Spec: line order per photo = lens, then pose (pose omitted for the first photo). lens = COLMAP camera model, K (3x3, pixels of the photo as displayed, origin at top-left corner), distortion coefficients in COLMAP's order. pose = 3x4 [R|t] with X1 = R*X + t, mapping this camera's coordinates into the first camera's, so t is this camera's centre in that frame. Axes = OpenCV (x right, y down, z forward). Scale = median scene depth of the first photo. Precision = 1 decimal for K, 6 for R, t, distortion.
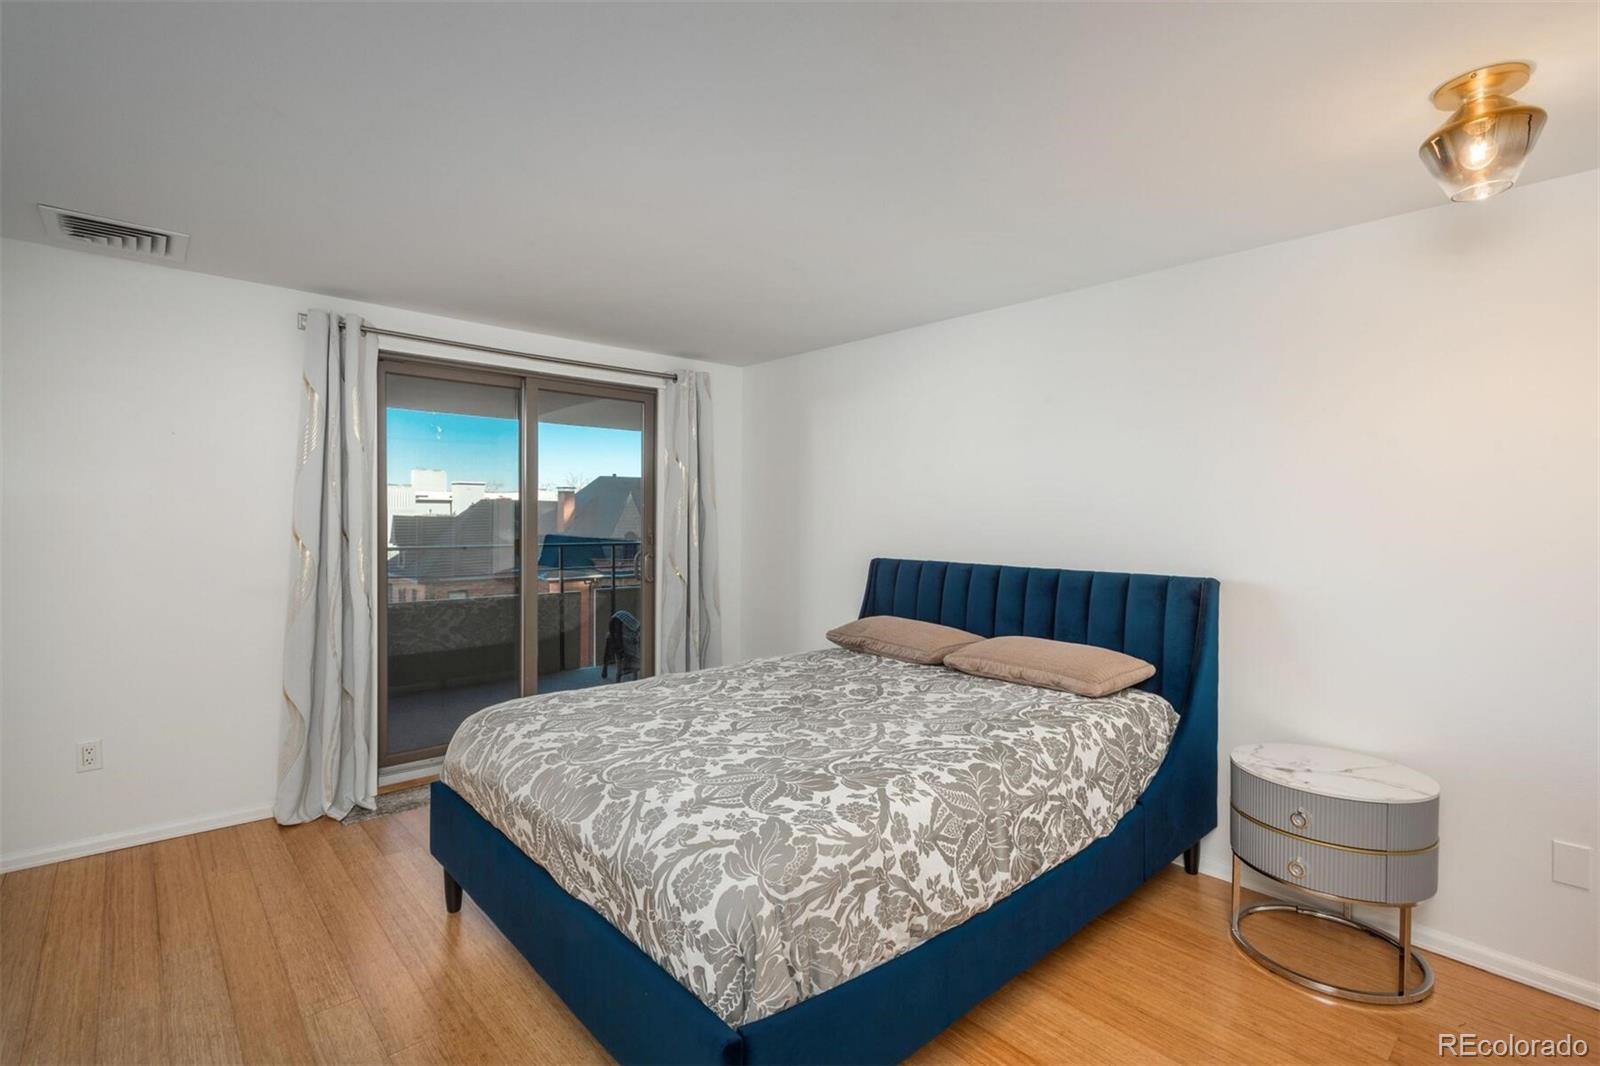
lens RADIAL K [[745.8, 0, 799.6], [0, 745.8, 528.5], [0, 0, 1]] dist [0.012677, -0.000670]
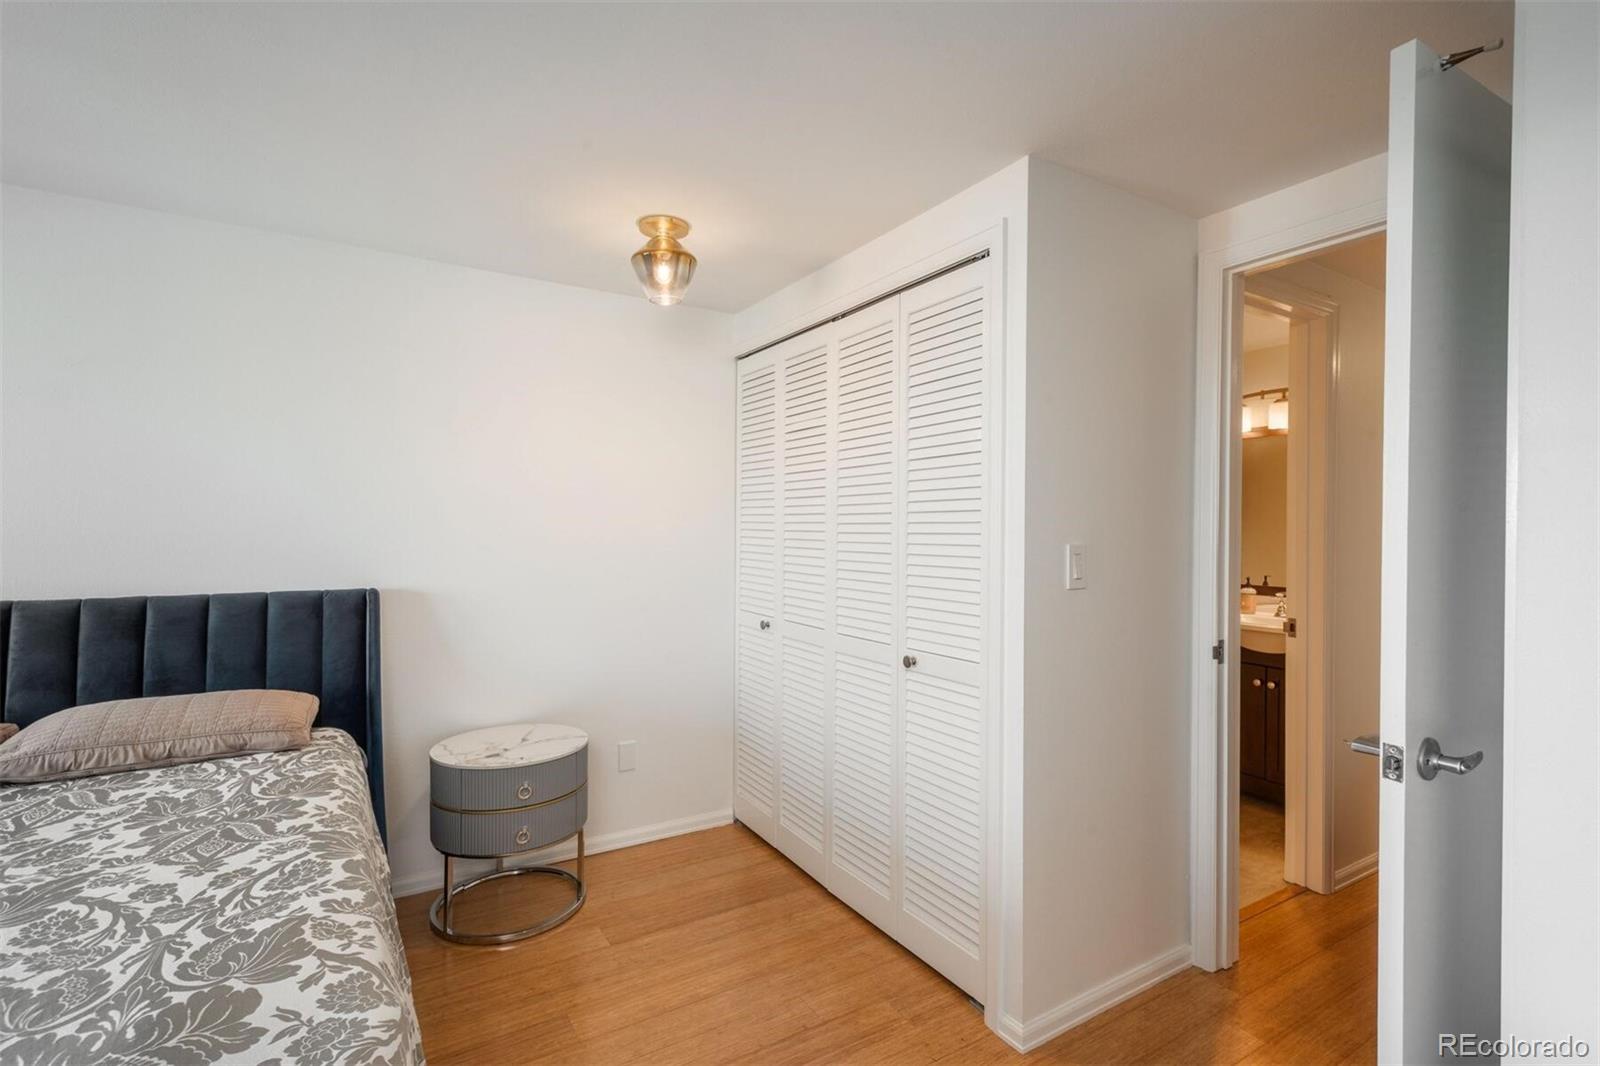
lens RADIAL K [[745.8, 0, 799.6], [0, 745.8, 528.5], [0, 0, 1]] dist [0.012677, -0.000670]
pose [[0.185553, -0.009090, 0.982592, -0.381539], [0.008424, 0.999935, 0.007660, -0.016863], [-0.982598, 0.006856, 0.185617, 0.396655]]
